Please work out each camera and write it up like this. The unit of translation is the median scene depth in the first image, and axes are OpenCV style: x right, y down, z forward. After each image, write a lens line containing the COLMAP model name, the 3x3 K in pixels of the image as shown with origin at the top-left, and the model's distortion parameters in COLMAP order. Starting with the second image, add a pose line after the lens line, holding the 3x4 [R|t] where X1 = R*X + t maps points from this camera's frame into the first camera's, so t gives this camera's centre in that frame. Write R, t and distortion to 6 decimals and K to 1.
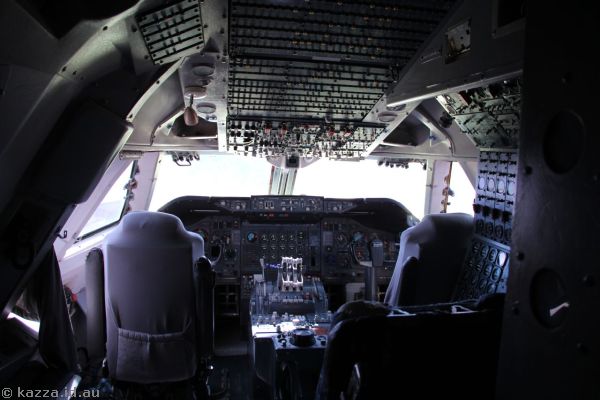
lens RADIAL K [[605.5, 0, 300.0], [0, 605.5, 200.0], [0, 0, 1]] dist [-0.223771, 0.002007]
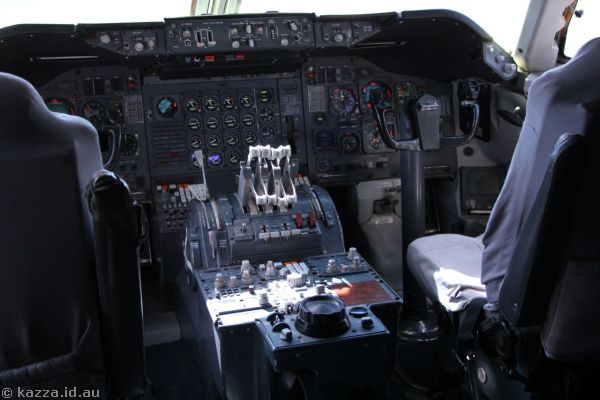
lens RADIAL K [[834.1, 0, 300.0], [0, 834.1, 227.0], [0, 0, 1]] dist [0.018025, 0.078366]
pose [[0.983444, -0.091467, 0.156433, -0.099024], [0.052741, 0.970366, 0.235812, 0.002037], [-0.173366, -0.223658, 0.959125, 0.339732]]
